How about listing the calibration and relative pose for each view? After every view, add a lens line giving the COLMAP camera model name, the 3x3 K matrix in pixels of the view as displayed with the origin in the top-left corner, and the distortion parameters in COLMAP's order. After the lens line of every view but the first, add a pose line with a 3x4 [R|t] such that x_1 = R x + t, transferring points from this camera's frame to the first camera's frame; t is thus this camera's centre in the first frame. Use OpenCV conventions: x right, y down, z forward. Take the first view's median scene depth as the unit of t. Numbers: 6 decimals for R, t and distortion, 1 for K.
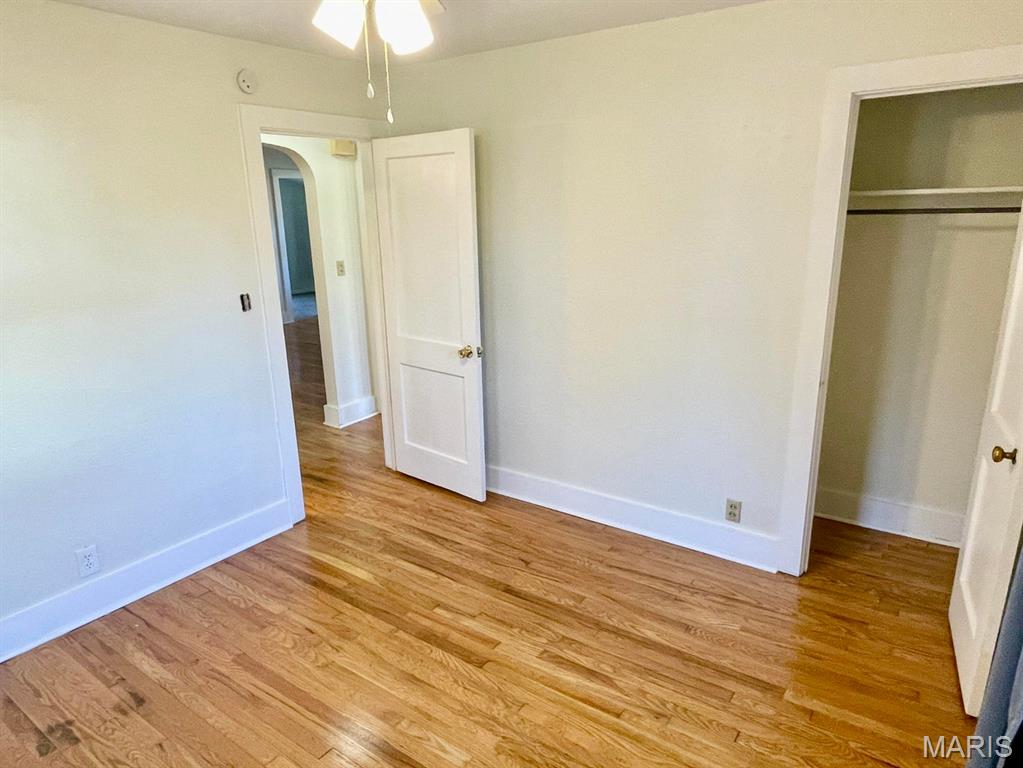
lens RADIAL K [[657.2, 0, 511.5], [0, 657.2, 384.0], [0, 0, 1]] dist [-0.001742, -0.001896]
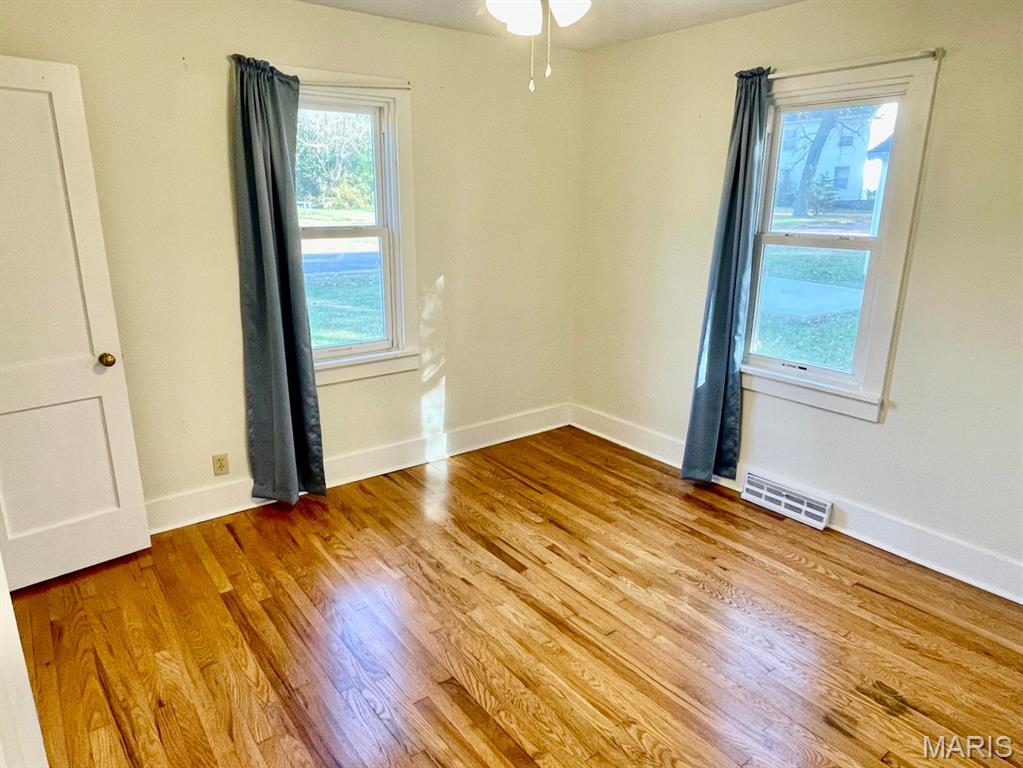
lens RADIAL K [[657.2, 0, 511.5], [0, 657.2, 384.0], [0, 0, 1]] dist [-0.001742, -0.001896]
pose [[-0.953104, -0.066903, 0.295156, -0.378569], [0.093892, 0.861773, 0.498530, -0.373354], [-0.287711, 0.502863, -0.815077, 1.572687]]
